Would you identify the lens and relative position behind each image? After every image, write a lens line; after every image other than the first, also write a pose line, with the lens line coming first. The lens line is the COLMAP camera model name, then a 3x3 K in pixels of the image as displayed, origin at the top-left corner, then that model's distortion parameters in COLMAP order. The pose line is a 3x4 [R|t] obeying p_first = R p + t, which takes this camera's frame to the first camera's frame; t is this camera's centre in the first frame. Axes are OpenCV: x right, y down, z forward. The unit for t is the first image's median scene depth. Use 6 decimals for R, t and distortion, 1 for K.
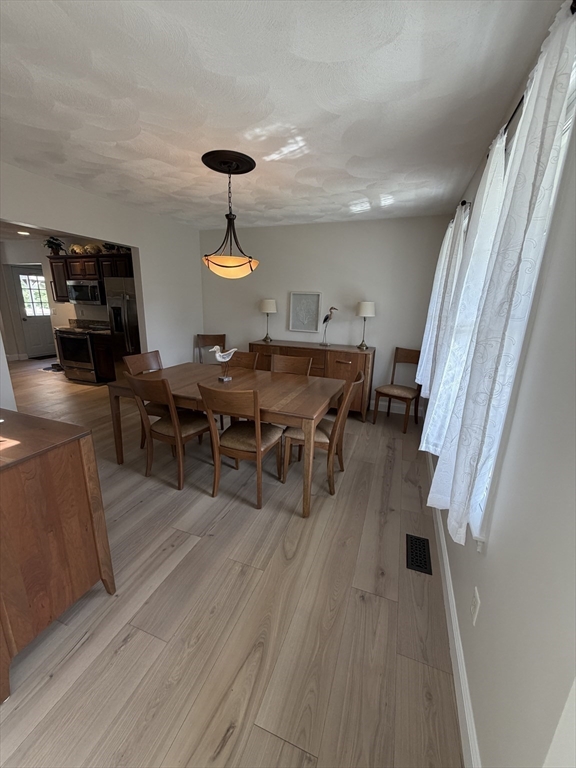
lens RADIAL K [[308.2, 0, 288.0], [0, 308.2, 384.0], [0, 0, 1]] dist [-0.000532, -0.000055]
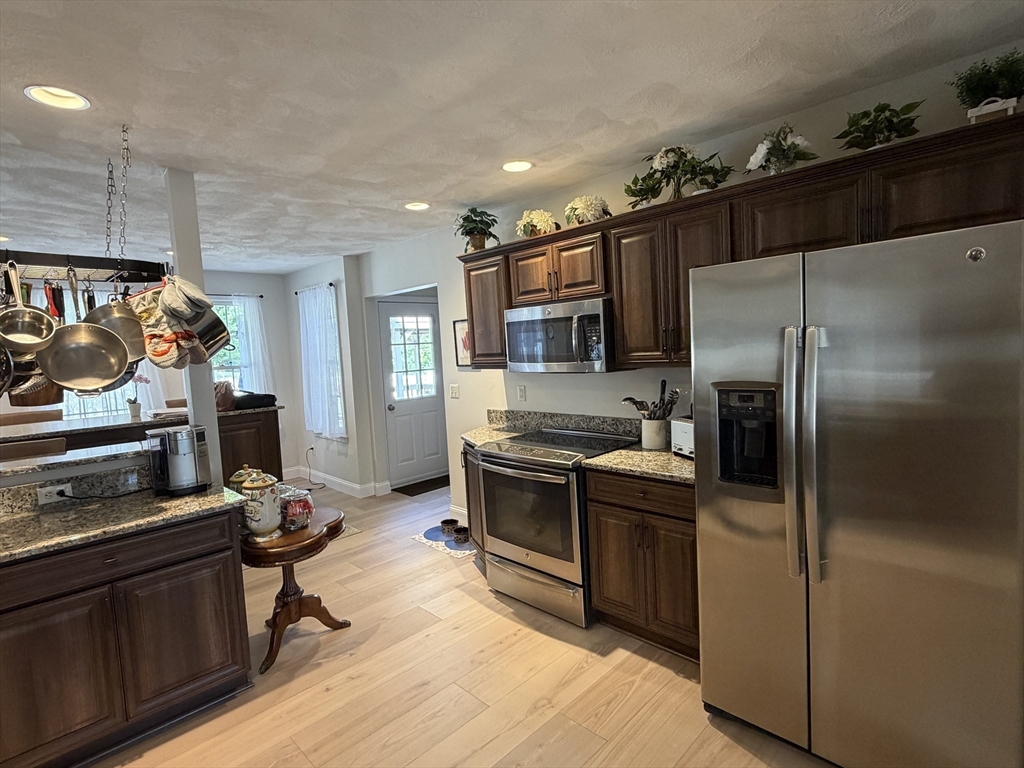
lens RADIAL K [[515.6, 0, 512.0], [0, 515.6, 384.0], [0, 0, 1]] dist [0.000086, -0.000001]
pose [[0.906404, -0.048178, -0.419655, -0.469718], [-0.028215, 0.984350, -0.173949, -0.149698], [0.421468, 0.169508, 0.890860, 0.489041]]
